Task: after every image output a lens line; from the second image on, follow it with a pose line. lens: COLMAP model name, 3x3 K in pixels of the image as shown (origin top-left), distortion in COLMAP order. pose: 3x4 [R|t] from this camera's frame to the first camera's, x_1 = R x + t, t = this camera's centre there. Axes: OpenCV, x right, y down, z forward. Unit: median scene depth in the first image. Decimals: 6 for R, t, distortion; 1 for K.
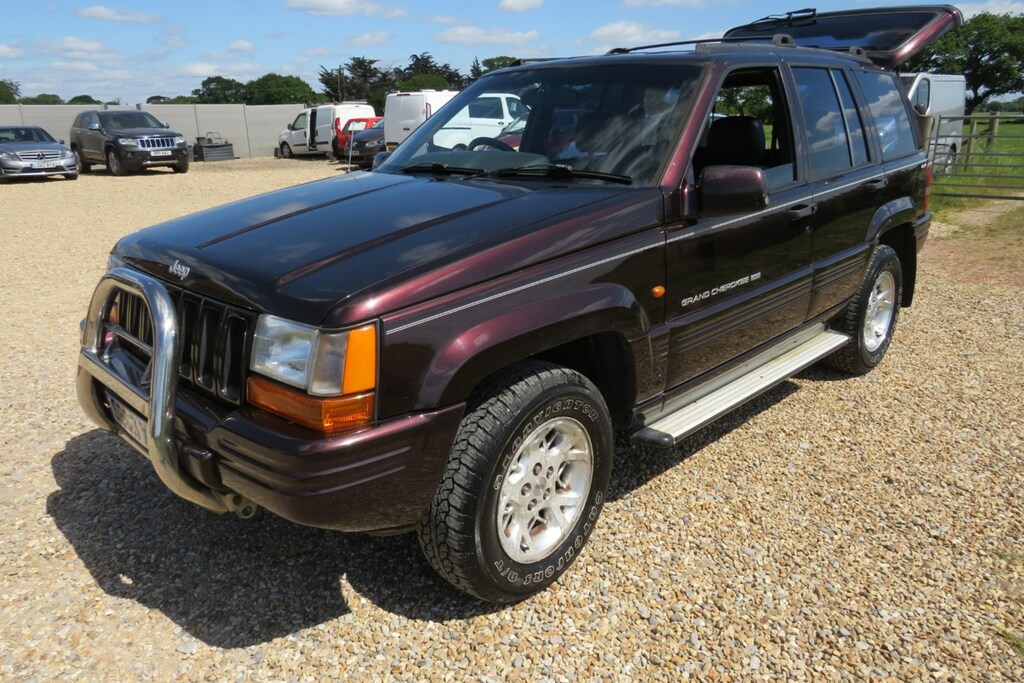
lens RADIAL K [[715.2, 0, 512.0], [0, 715.2, 341.5], [0, 0, 1]] dist [-0.032655, 0.020205]
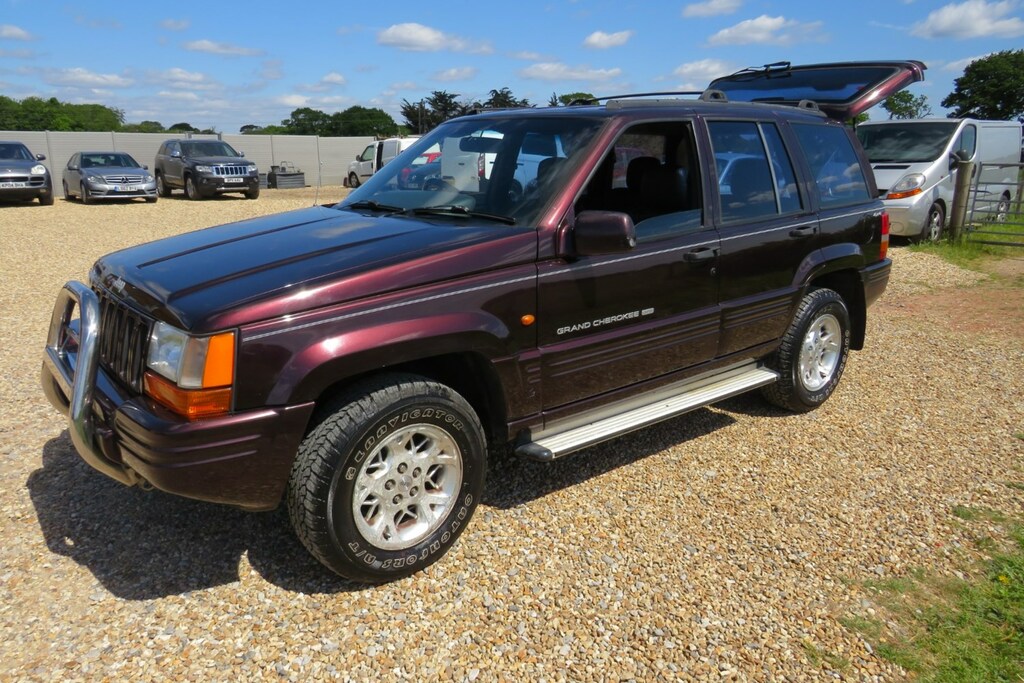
lens RADIAL K [[715.2, 0, 512.0], [0, 715.2, 341.5], [0, 0, 1]] dist [-0.032655, 0.020205]
pose [[0.994528, 0.045194, -0.094185, 0.285855], [-0.049346, 0.997888, -0.042234, 0.013424], [0.092077, 0.046651, 0.994658, -0.128328]]
